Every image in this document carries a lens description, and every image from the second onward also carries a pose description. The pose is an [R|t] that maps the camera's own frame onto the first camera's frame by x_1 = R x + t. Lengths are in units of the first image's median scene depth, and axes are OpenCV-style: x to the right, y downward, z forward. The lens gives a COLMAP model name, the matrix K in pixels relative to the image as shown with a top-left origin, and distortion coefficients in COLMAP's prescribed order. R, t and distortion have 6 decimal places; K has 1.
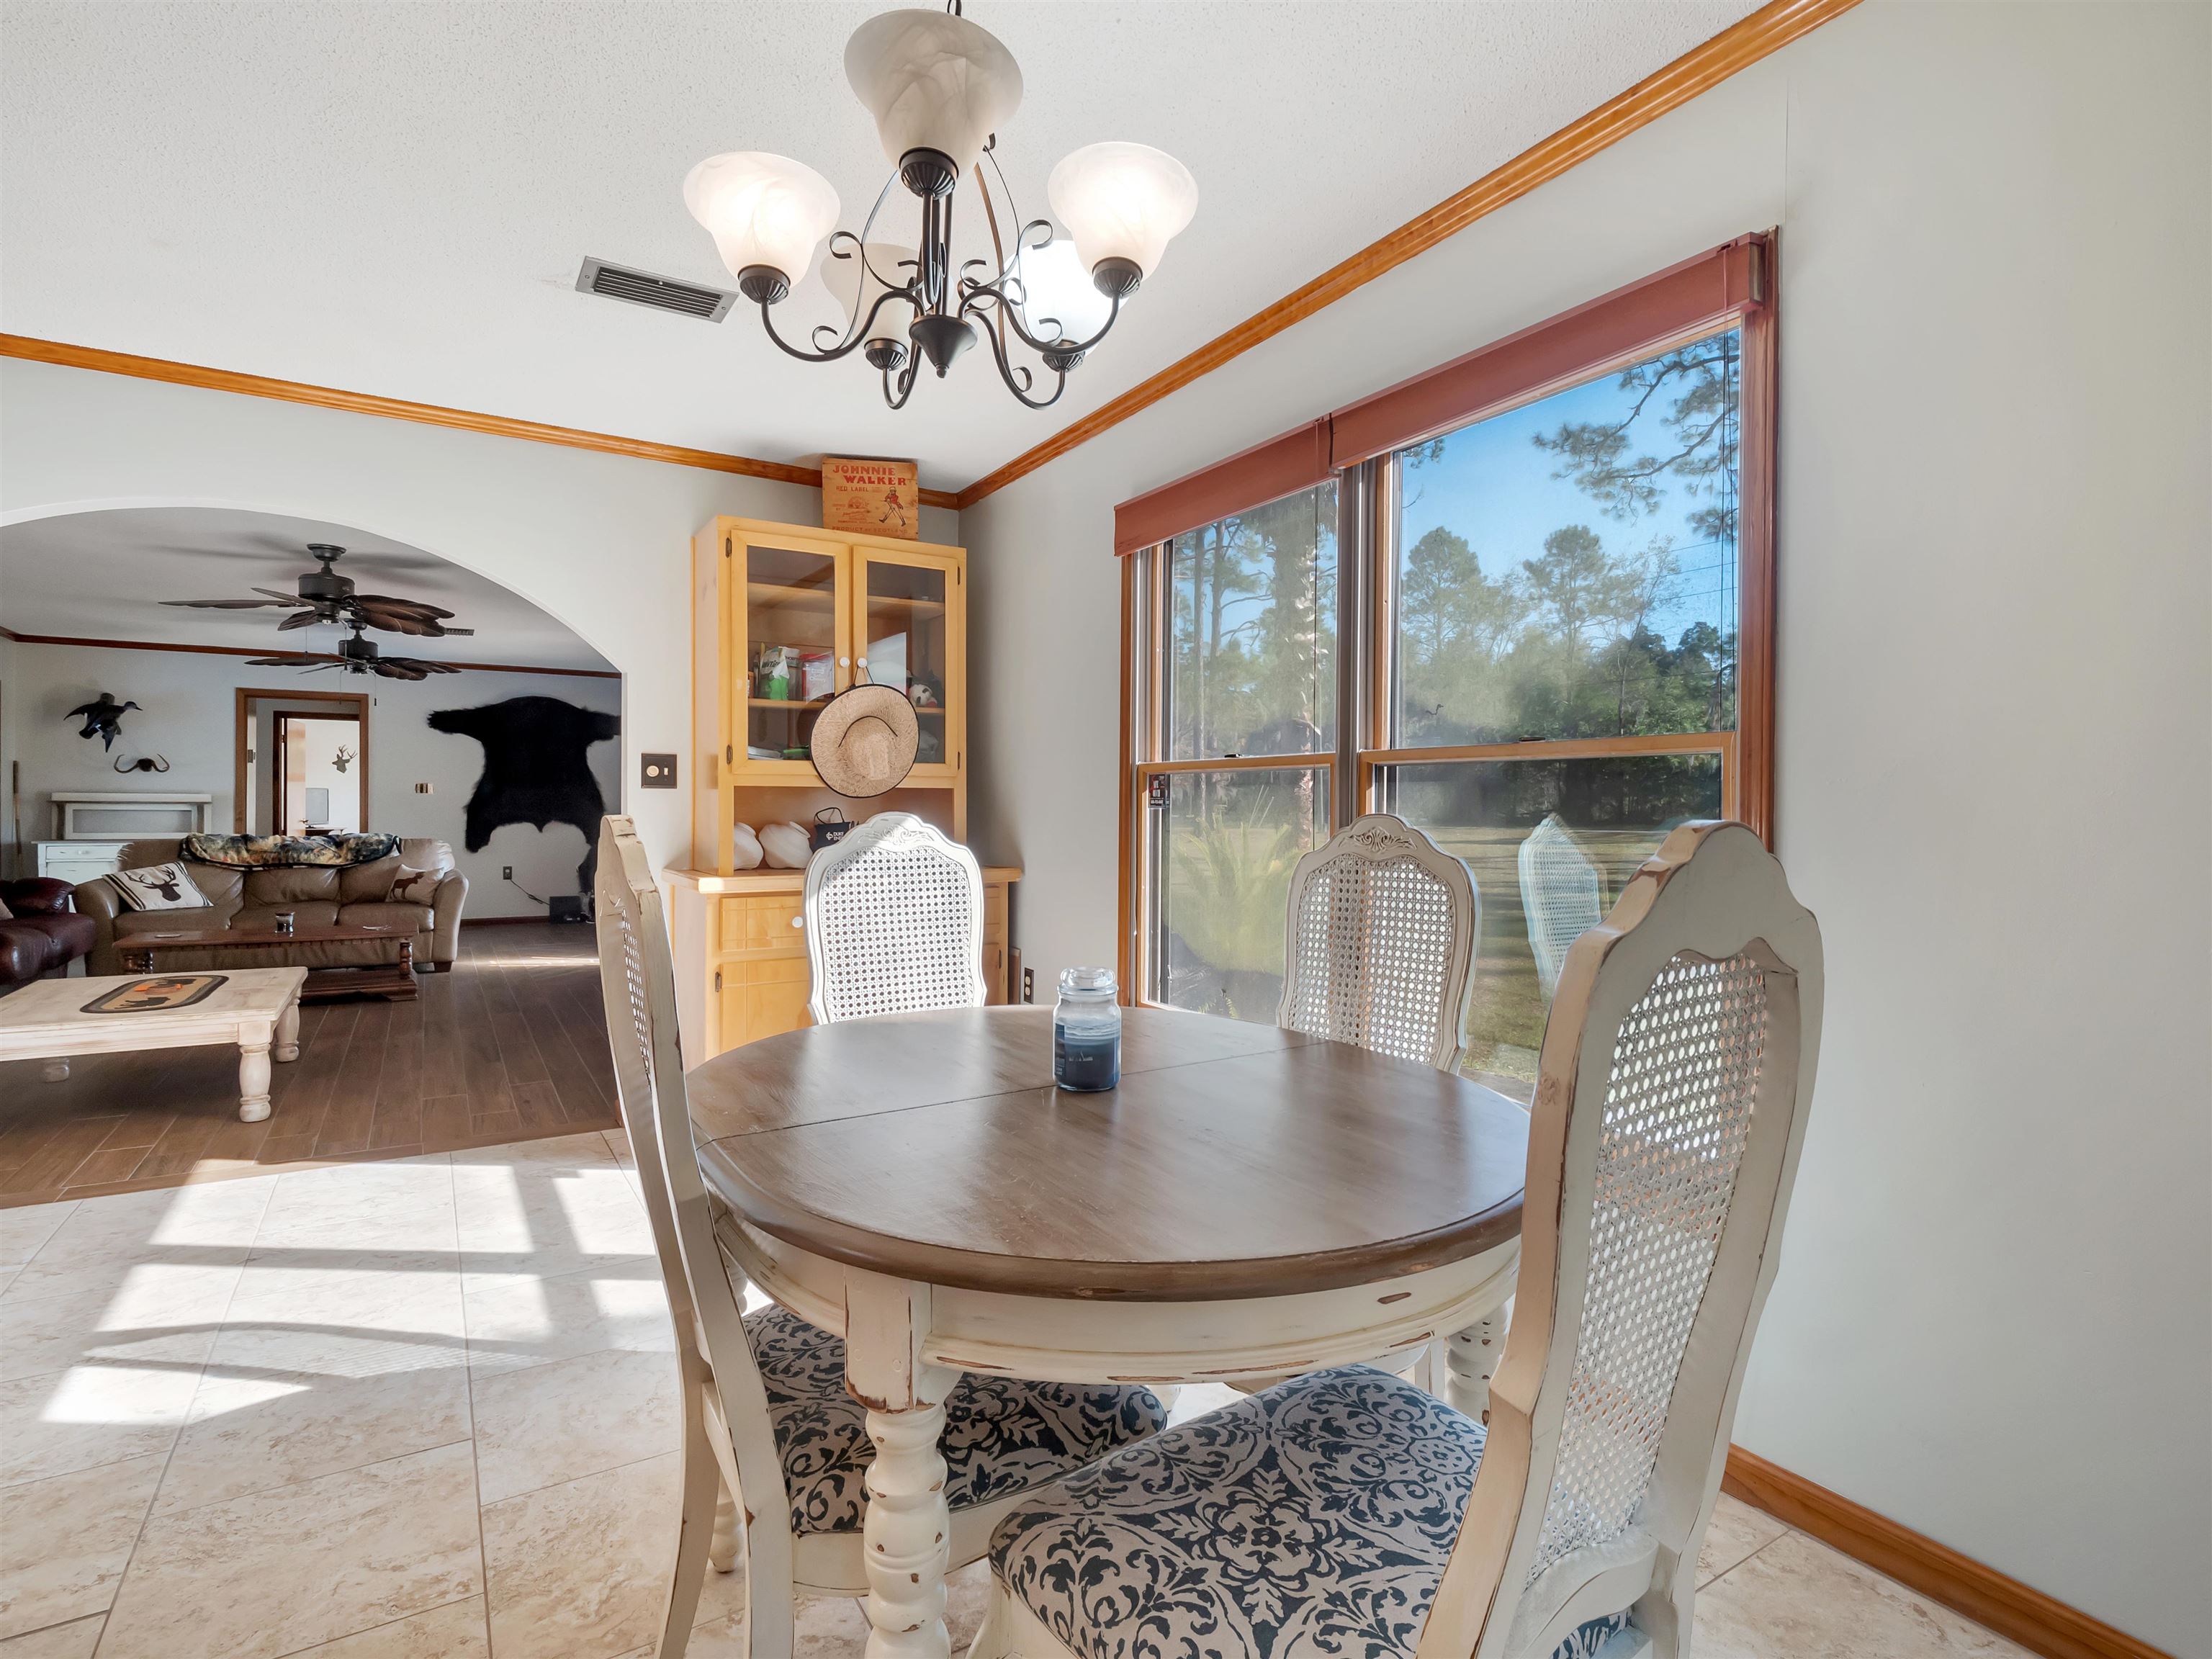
lens RADIAL K [[1087.1, 0, 1099.3], [0, 1087.1, 824.0], [0, 0, 1]] dist [0.019932, -0.017512]
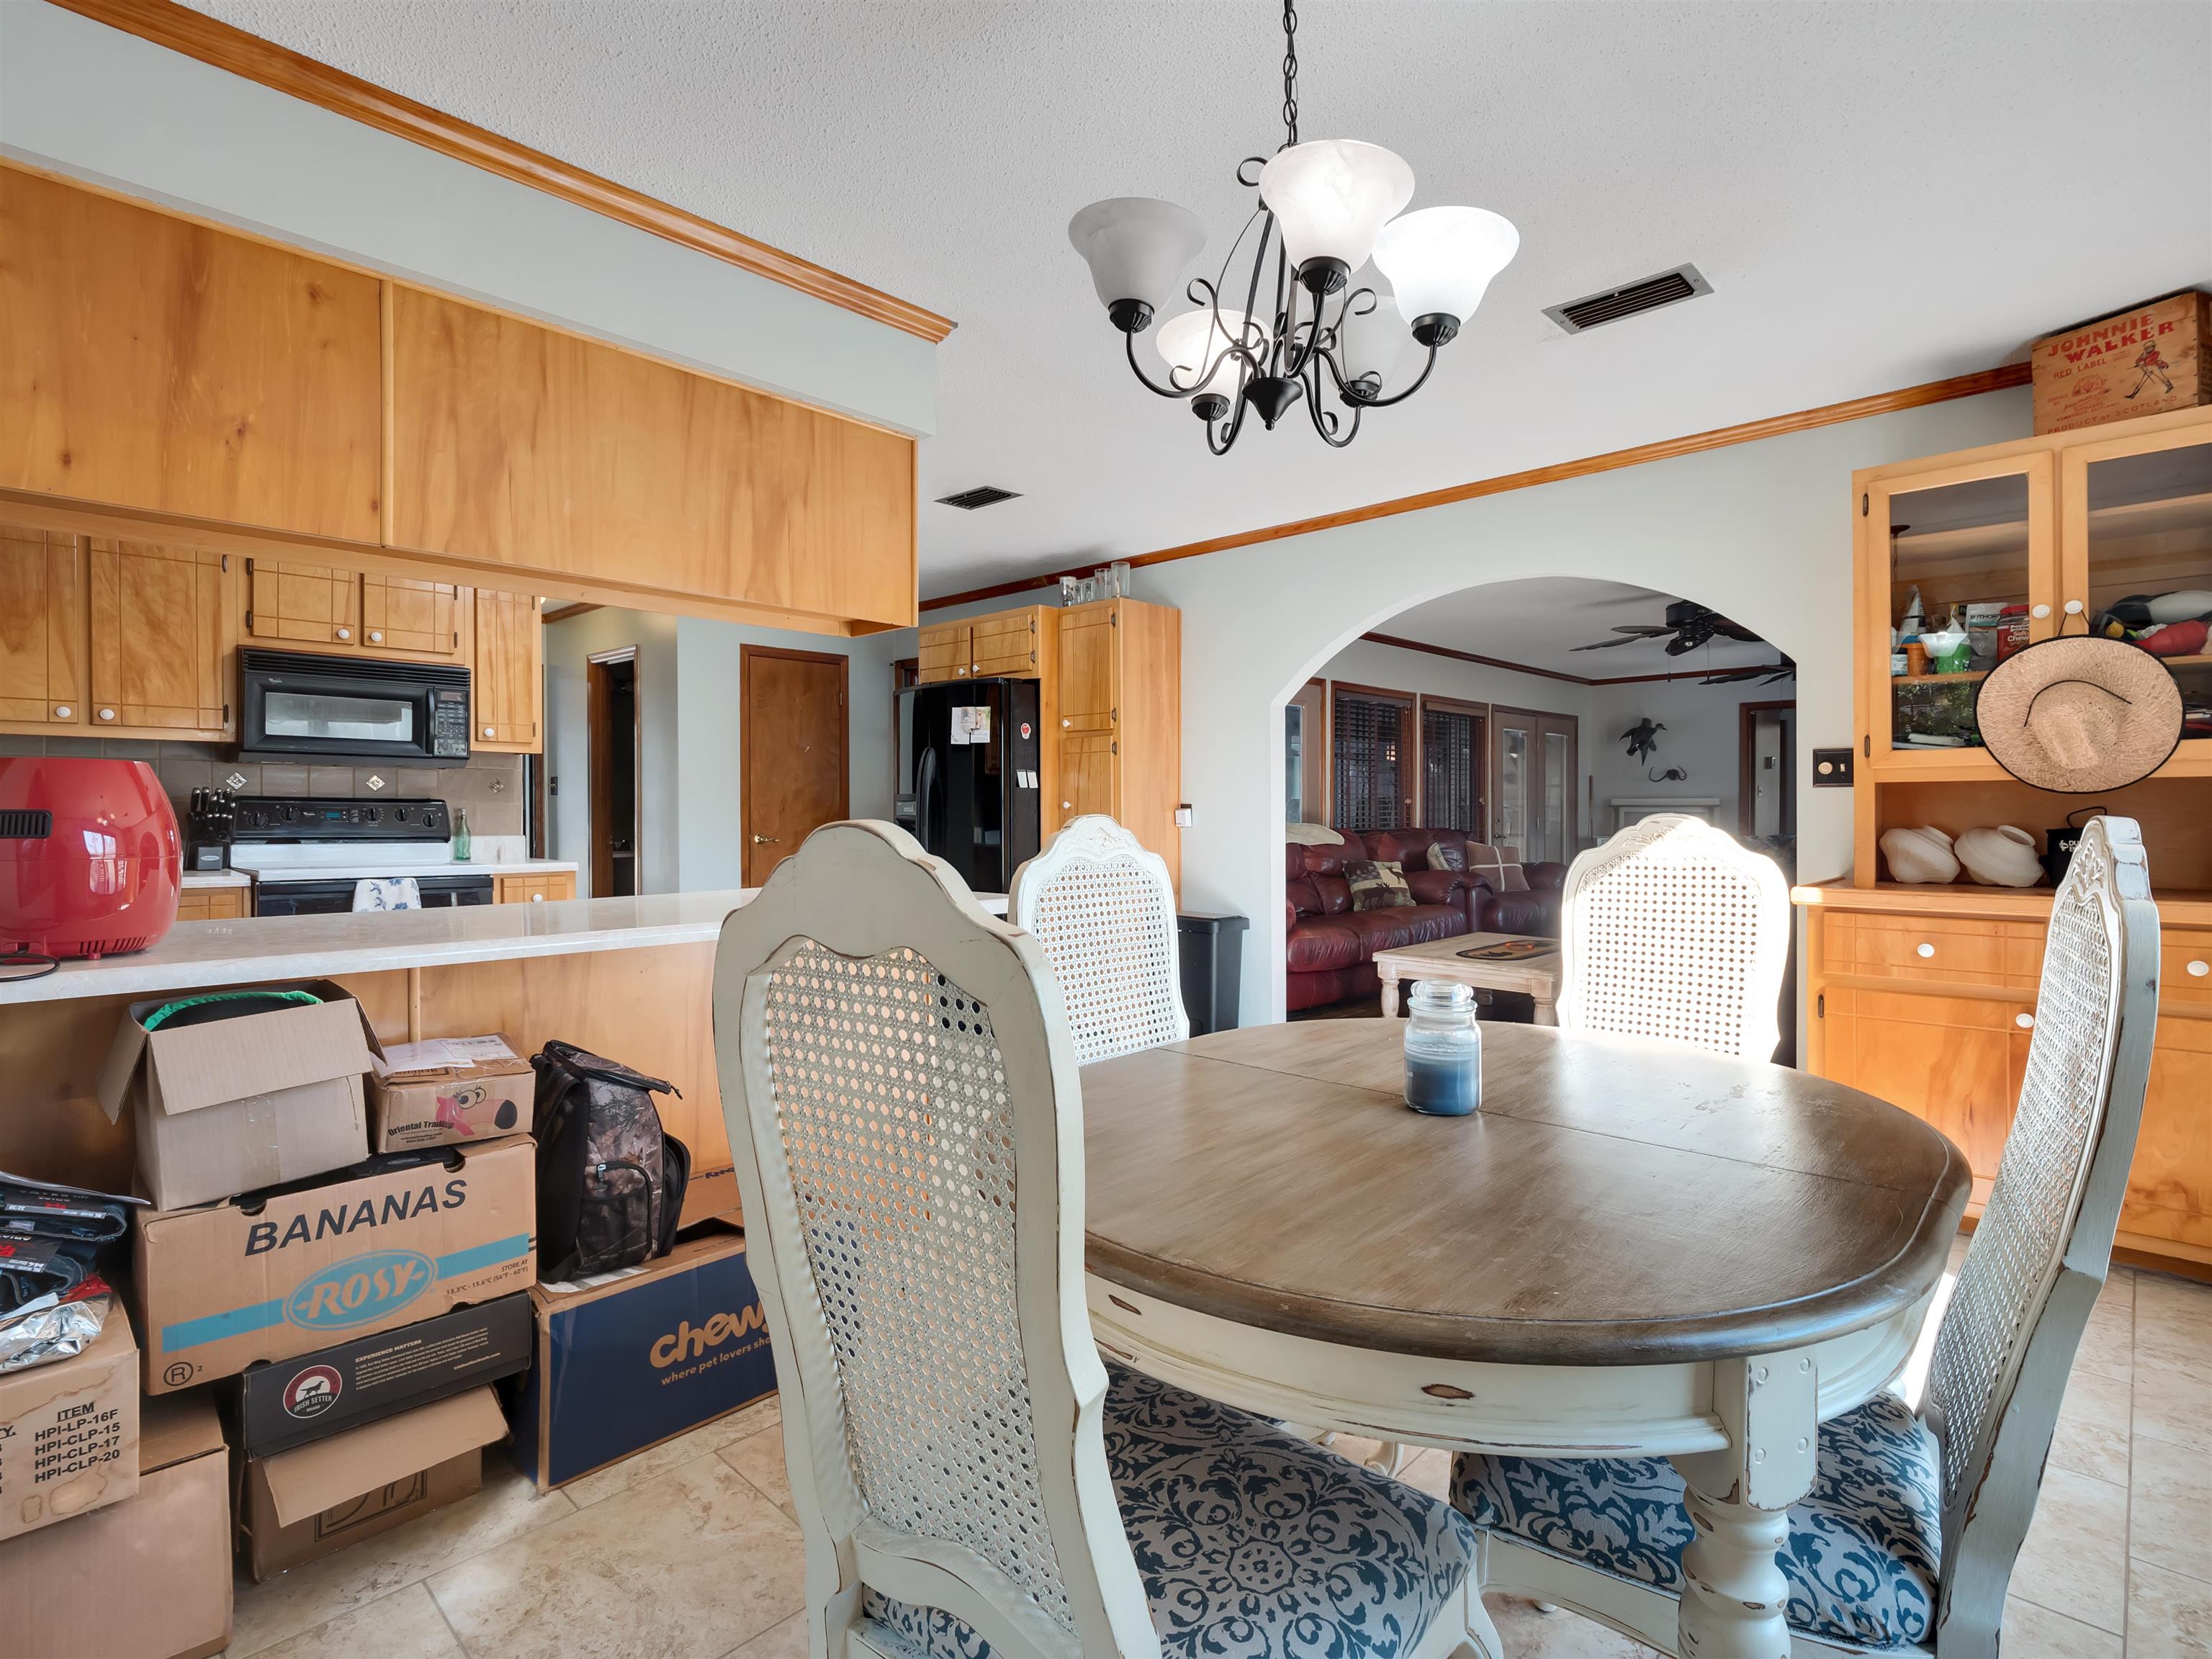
lens RADIAL K [[1087.1, 0, 1099.3], [0, 1087.1, 824.0], [0, 0, 1]] dist [0.019932, -0.017512]
pose [[0.253989, 0.008669, -0.967168, 0.323993], [-0.009917, 0.999931, 0.006359, -0.001975], [0.967156, 0.007976, 0.254058, 0.192843]]
